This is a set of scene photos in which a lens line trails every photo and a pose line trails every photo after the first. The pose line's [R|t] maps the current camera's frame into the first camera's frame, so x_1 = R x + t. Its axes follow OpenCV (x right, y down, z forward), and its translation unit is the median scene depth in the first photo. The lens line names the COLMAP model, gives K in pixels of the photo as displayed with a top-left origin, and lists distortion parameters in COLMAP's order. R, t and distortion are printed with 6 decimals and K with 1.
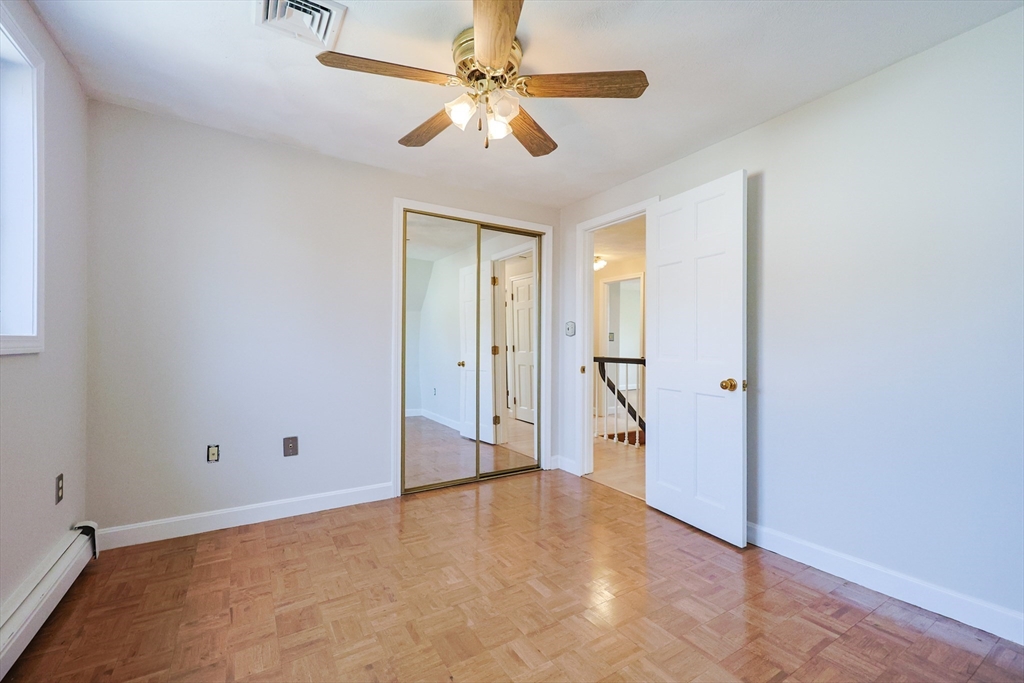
lens RADIAL K [[435.8, 0, 514.6], [0, 435.8, 346.1], [0, 0, 1]] dist [0.001833, 0.000176]
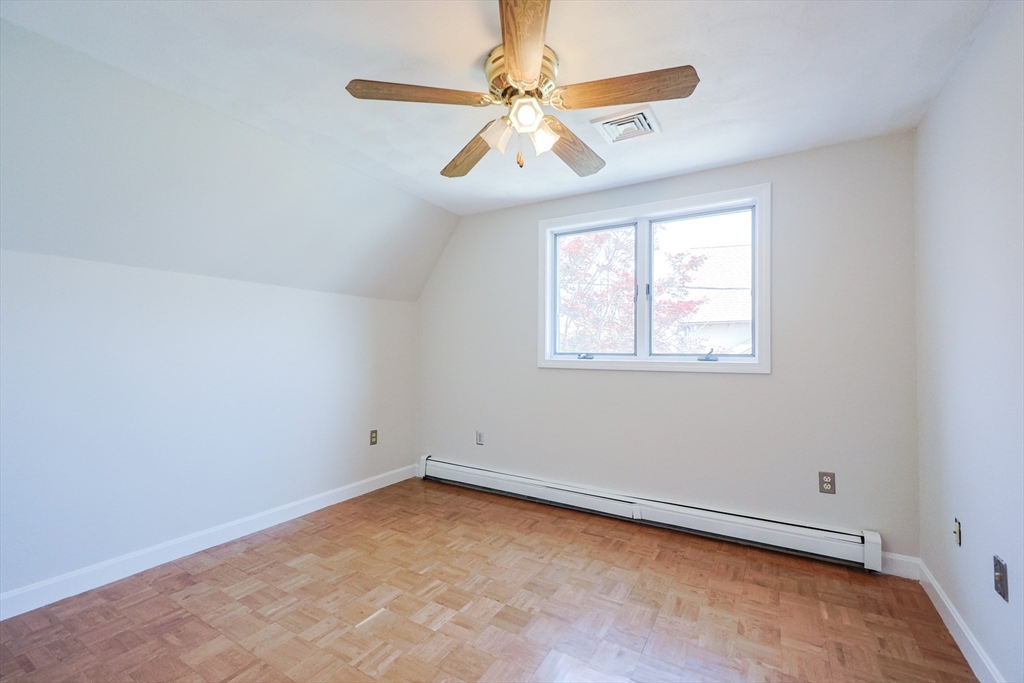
lens RADIAL K [[435.8, 0, 514.6], [0, 435.8, 346.1], [0, 0, 1]] dist [0.001833, 0.000176]
pose [[-0.889124, -0.010289, -0.457550, 0.397868], [-0.007368, 0.999939, -0.008168, -0.060069], [0.457607, -0.003891, -0.889146, 1.935553]]
